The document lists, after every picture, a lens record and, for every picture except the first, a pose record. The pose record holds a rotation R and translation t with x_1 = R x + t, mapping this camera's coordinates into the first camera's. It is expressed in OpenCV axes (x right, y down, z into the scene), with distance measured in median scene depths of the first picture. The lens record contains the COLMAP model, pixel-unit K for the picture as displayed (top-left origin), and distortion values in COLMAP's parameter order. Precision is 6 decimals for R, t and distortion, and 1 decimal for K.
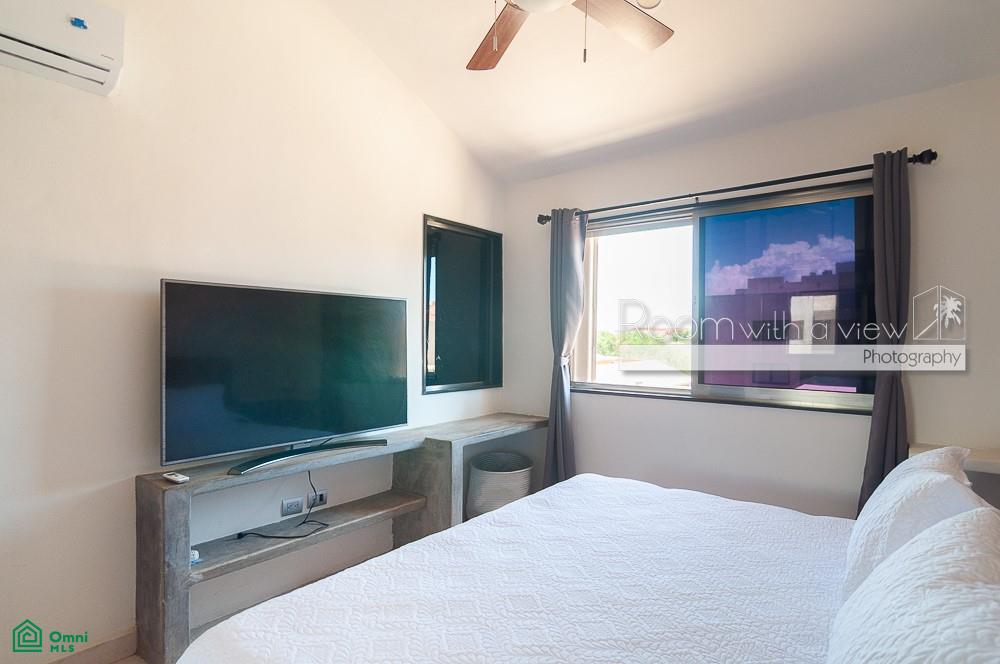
lens RADIAL K [[537.7, 0, 500.6], [0, 537.7, 337.4], [0, 0, 1]] dist [-0.000198, -0.000306]
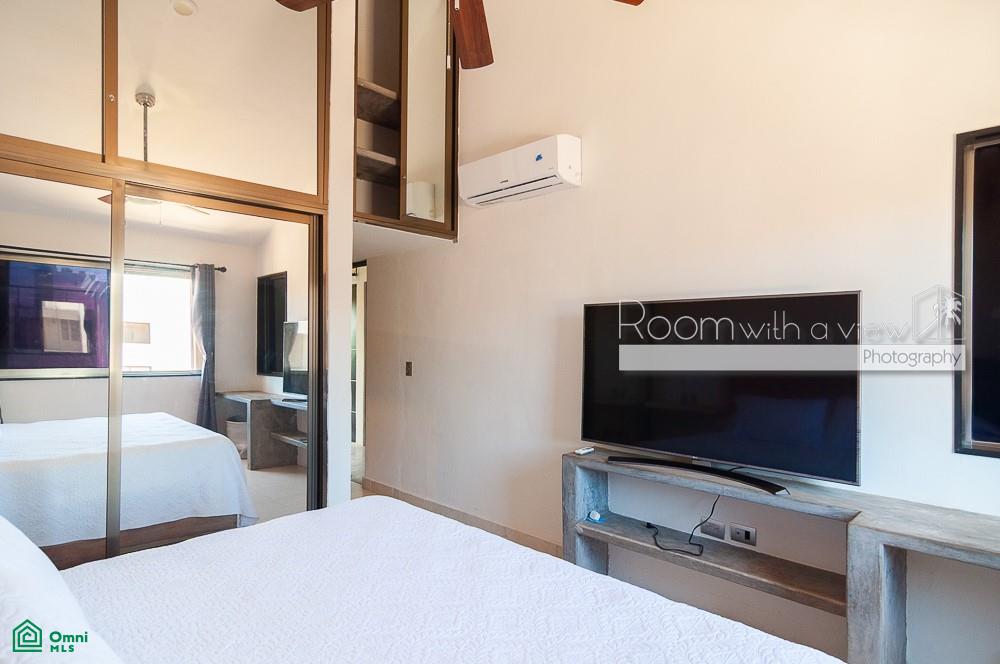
lens RADIAL K [[537.7, 0, 500.6], [0, 537.7, 337.4], [0, 0, 1]] dist [-0.000198, -0.000306]
pose [[-0.113461, -0.014528, -0.993436, 0.621841], [-0.010654, 0.999853, -0.013405, -0.002943], [0.993485, 0.009063, -0.113599, 0.765155]]
